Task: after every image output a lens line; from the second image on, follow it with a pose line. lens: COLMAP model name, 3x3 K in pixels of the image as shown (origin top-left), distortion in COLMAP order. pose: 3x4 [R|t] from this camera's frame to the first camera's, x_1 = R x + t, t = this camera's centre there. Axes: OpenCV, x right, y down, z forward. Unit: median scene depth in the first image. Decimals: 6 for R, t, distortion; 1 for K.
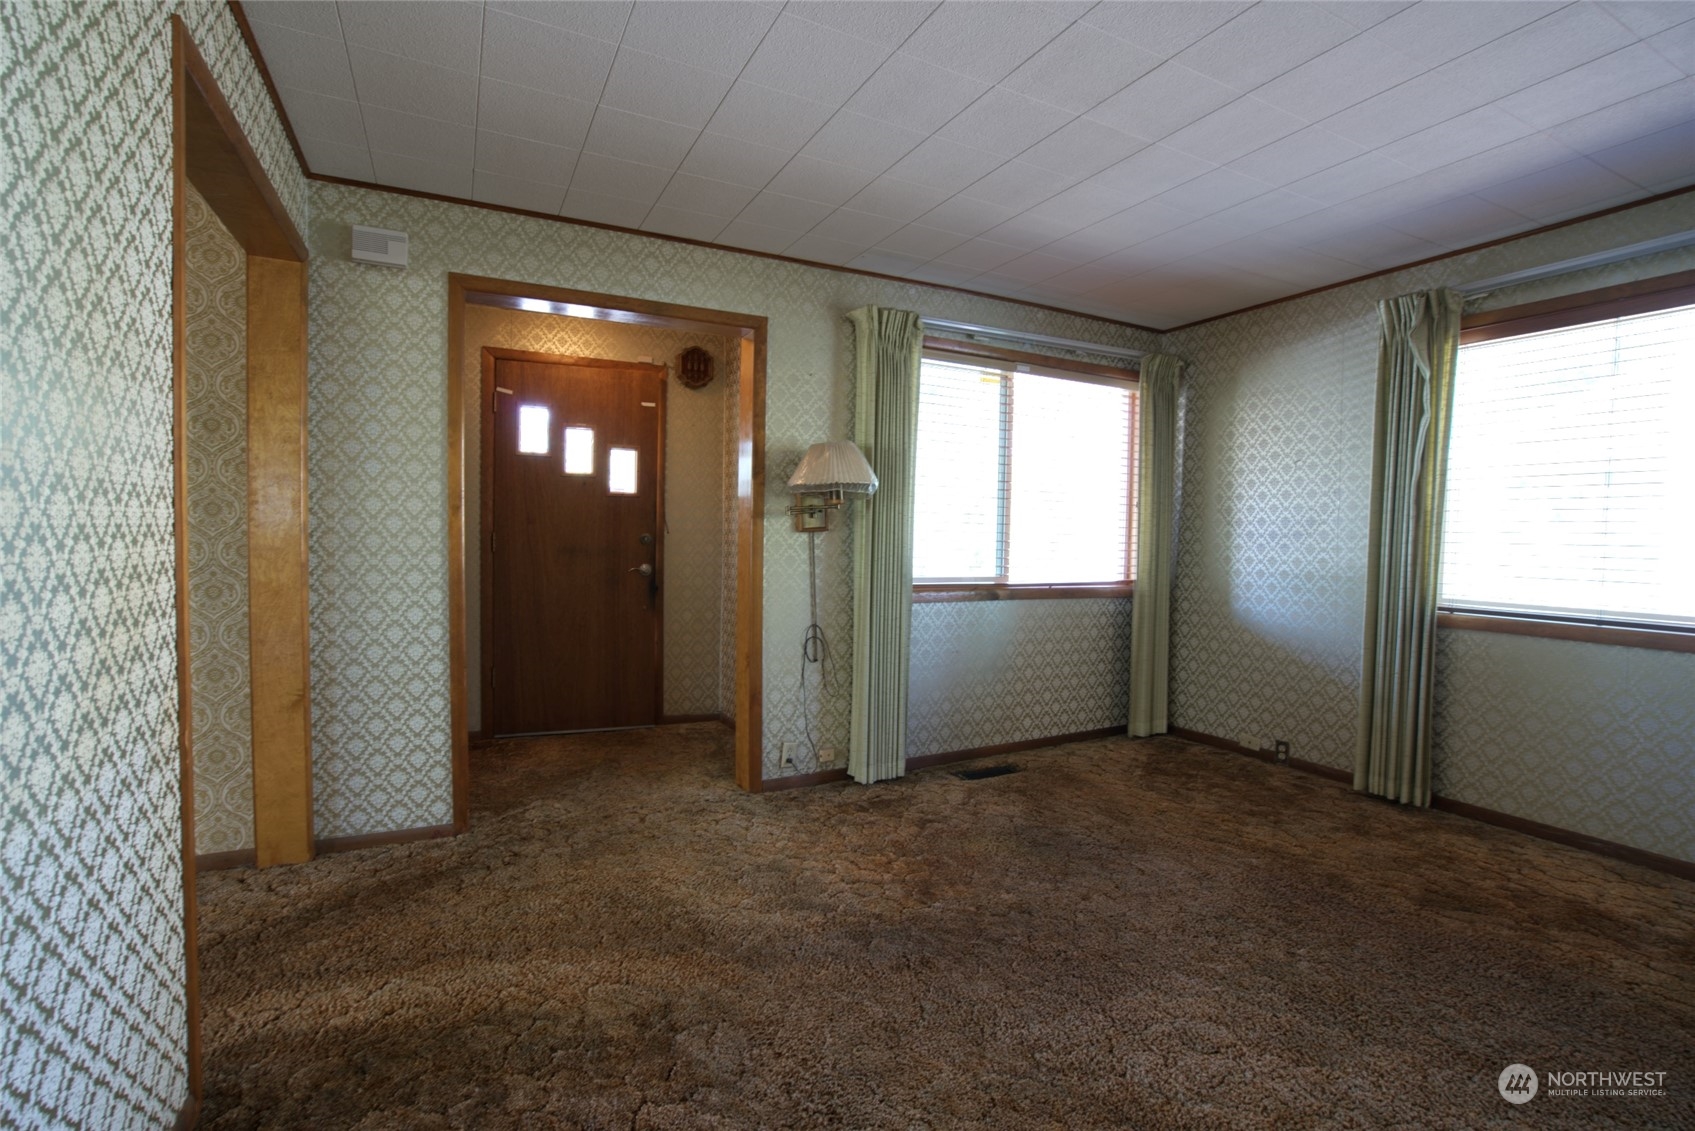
lens RADIAL K [[769.6, 0, 848.8], [0, 769.6, 564.6], [0, 0, 1]] dist [-0.060228, 0.021350]
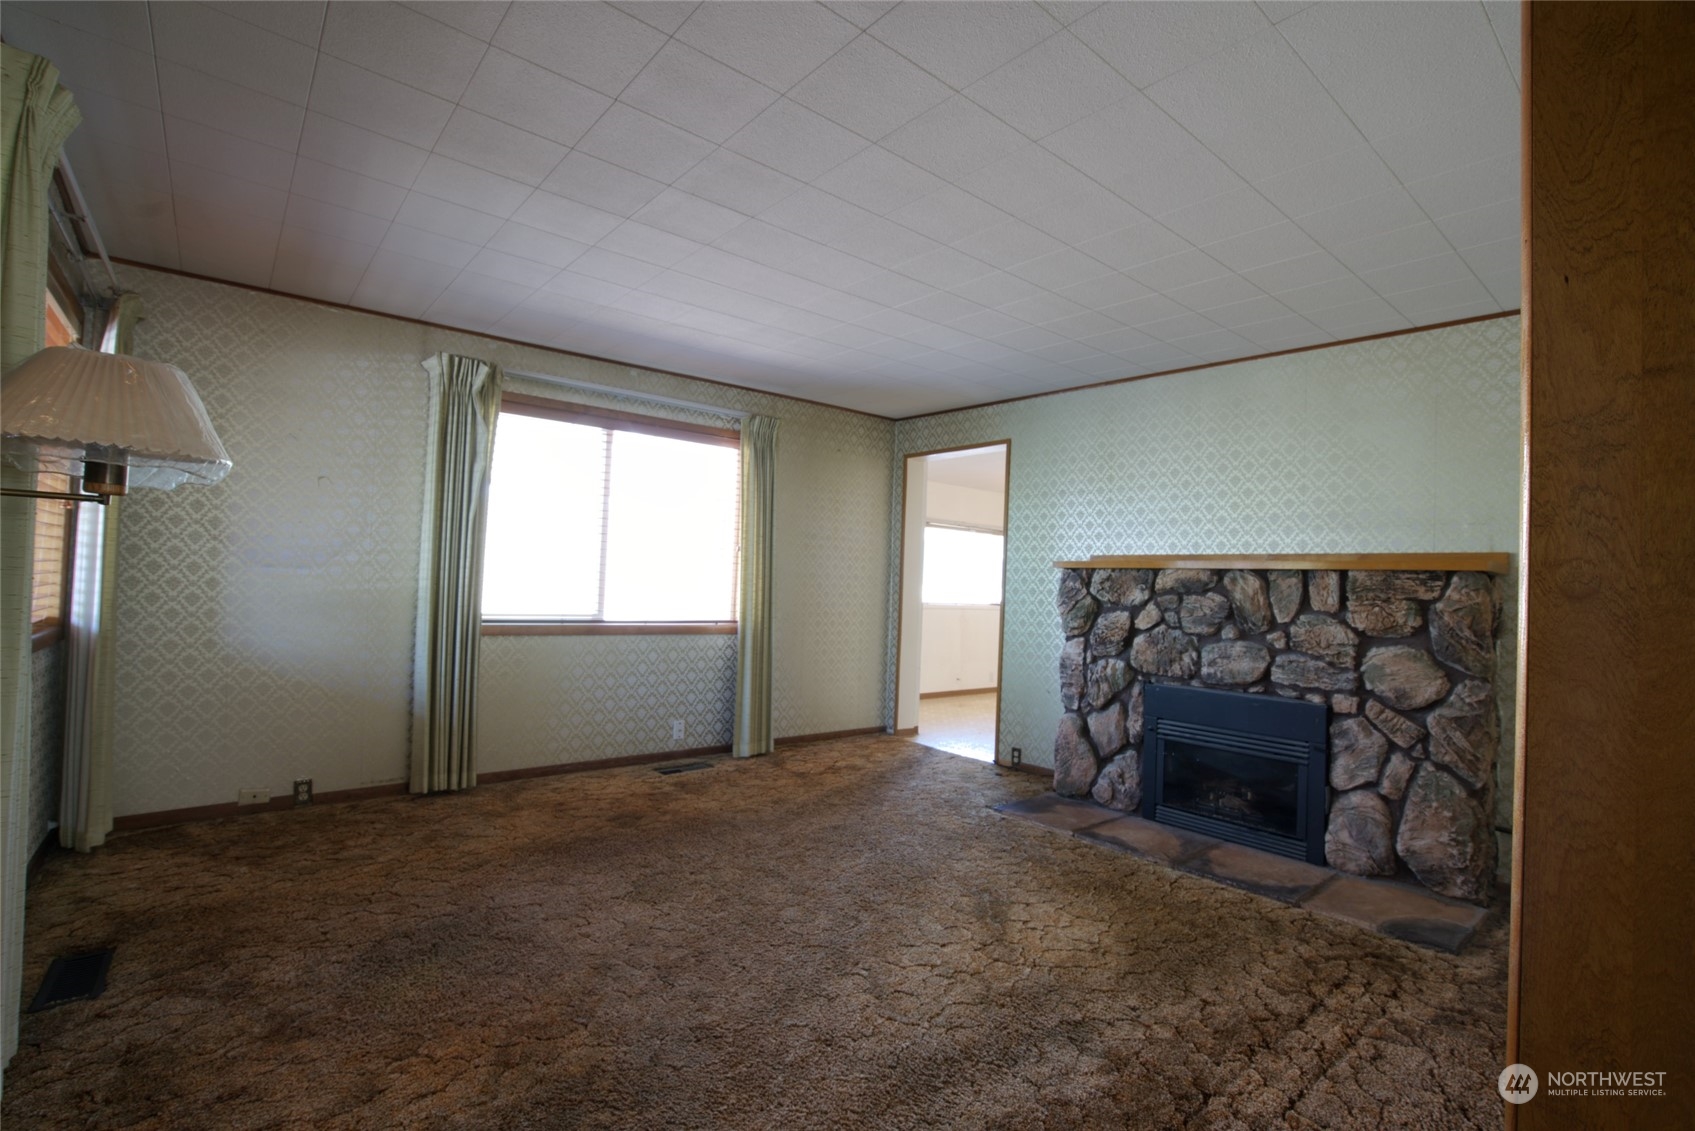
lens RADIAL K [[769.6, 0, 848.8], [0, 769.6, 564.6], [0, 0, 1]] dist [-0.060228, 0.021350]
pose [[-0.213796, -0.000024, 0.976878, -0.580938], [0.001891, 0.999998, 0.000439, -0.034870], [-0.976876, 0.001941, -0.213796, 0.699835]]
